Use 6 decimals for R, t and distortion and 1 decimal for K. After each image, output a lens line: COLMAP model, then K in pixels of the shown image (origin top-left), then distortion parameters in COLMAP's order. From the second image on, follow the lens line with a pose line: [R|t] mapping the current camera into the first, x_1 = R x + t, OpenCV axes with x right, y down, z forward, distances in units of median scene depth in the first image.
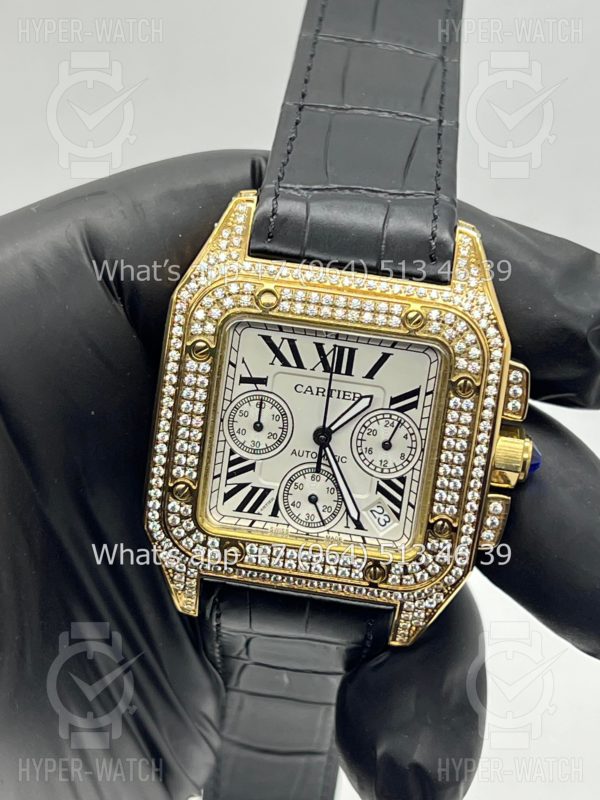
lens RADIAL K [[1851.8, 0, 298.0], [0, 1851.8, 397.7], [0, 0, 1]] dist [0.233795, 0.000000]
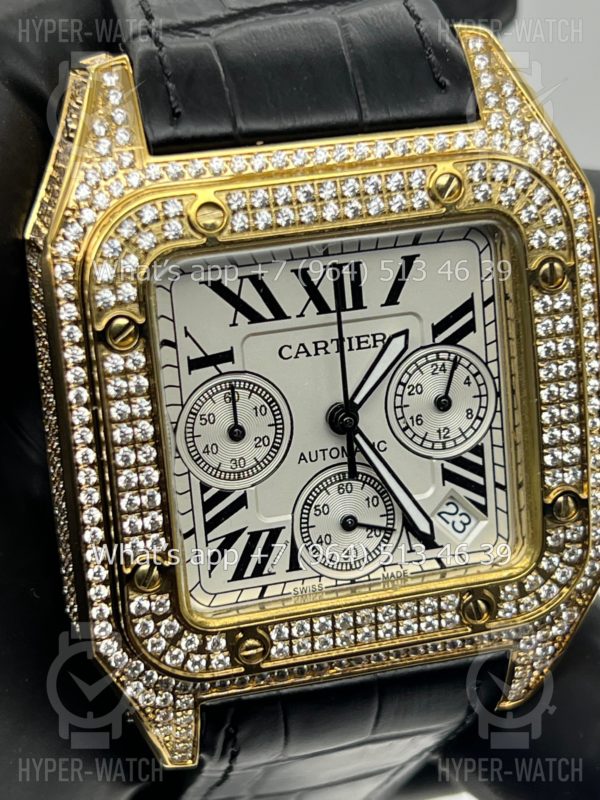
lens RADIAL K [[1851.8, 0, 295.2], [0, 1851.8, 401.6], [0, 0, 1]] dist [0.233795, 0.000000]
pose [[0.931039, -0.277139, 0.237403, -0.142637], [0.273217, 0.960654, 0.049957, -0.018816], [-0.241907, 0.018351, 0.970126, 0.419316]]
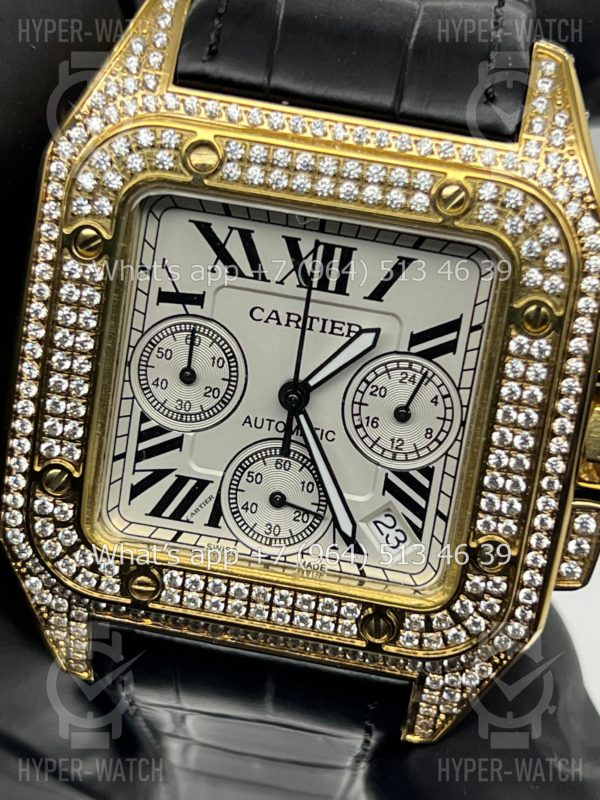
lens RADIAL K [[1851.8, 0, 303.2], [0, 1851.8, 394.0], [0, 0, 1]] dist [0.233795, 0.000000]
pose [[0.998115, 0.030235, -0.053405, 0.047718], [-0.029151, 0.999355, 0.020957, 0.007751], [0.054004, -0.019360, 0.998353, 0.406056]]
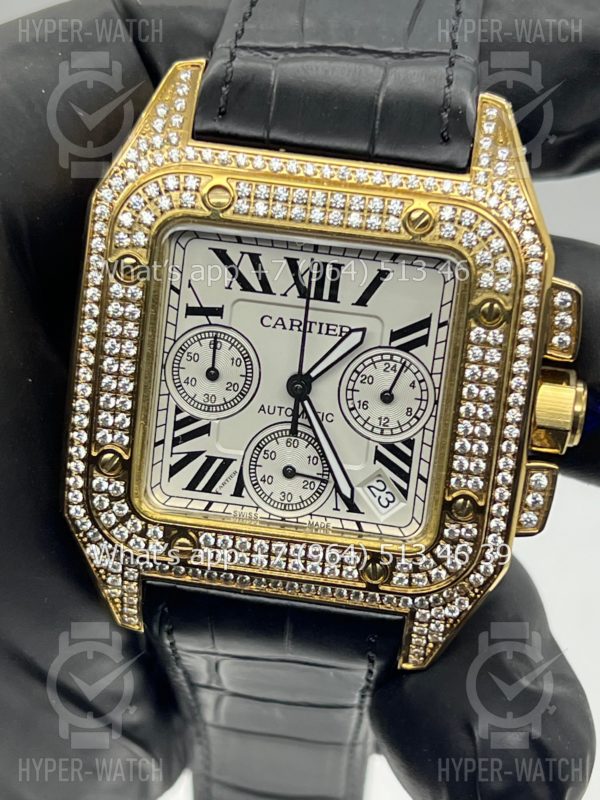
lens RADIAL K [[1851.8, 0, 301.3], [0, 1851.8, 420.9], [0, 0, 1]] dist [0.233795, 0.000000]
pose [[0.998750, -0.014573, -0.047816, 0.048946], [0.014463, 0.999892, -0.002640, 0.036727], [0.047850, 0.001945, 0.998853, 0.264368]]
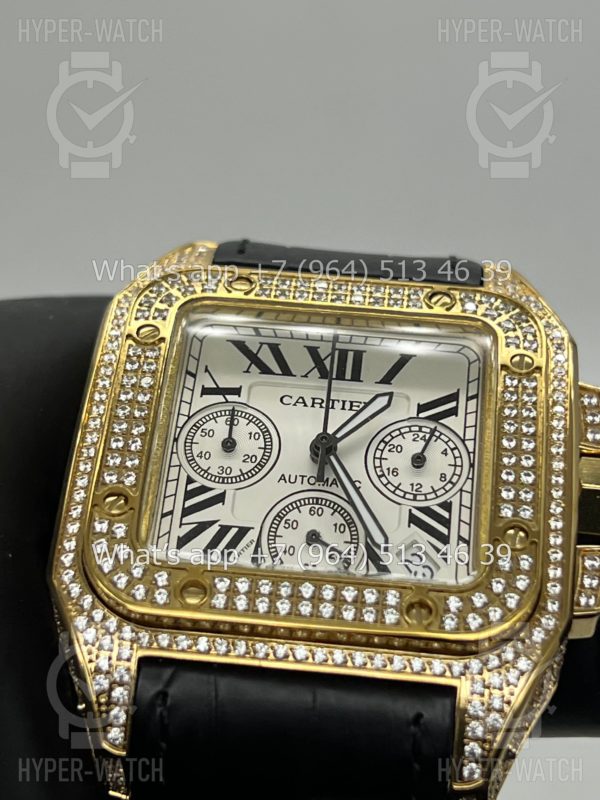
lens RADIAL K [[1851.8, 0, 307.3], [0, 1851.8, 394.7], [0, 0, 1]] dist [0.233795, 0.000000]
pose [[0.998325, -0.010602, 0.056876, -0.031335], [0.048766, 0.683175, -0.728625, 0.503383], [-0.031131, 0.730178, 0.682547, 0.519423]]
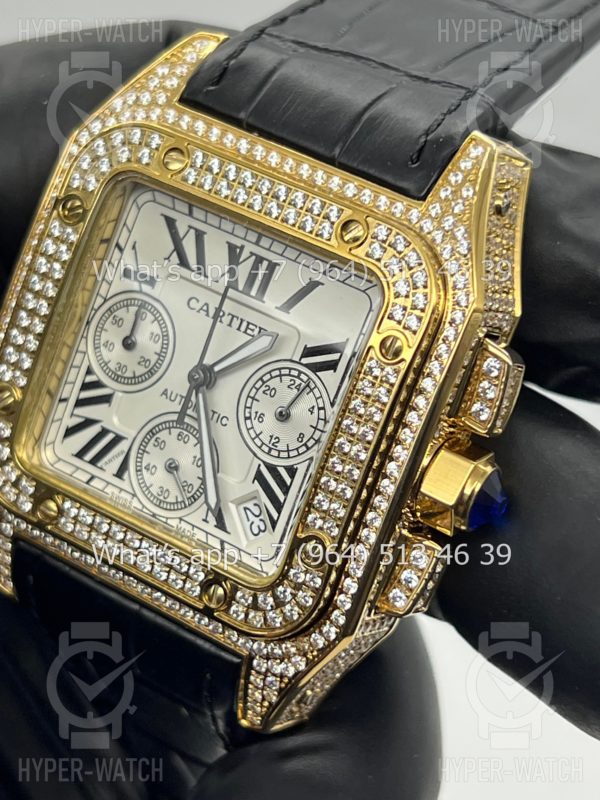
lens RADIAL K [[1958.1, 0, 295.0], [0, 1958.1, 402.0], [0, 0, 1]] dist [0.085132, 0.000000]
pose [[0.889564, 0.251259, -0.381502, 0.323554], [-0.308397, 0.946423, -0.095783, 0.088377], [0.336996, 0.202859, 0.919392, 0.344447]]
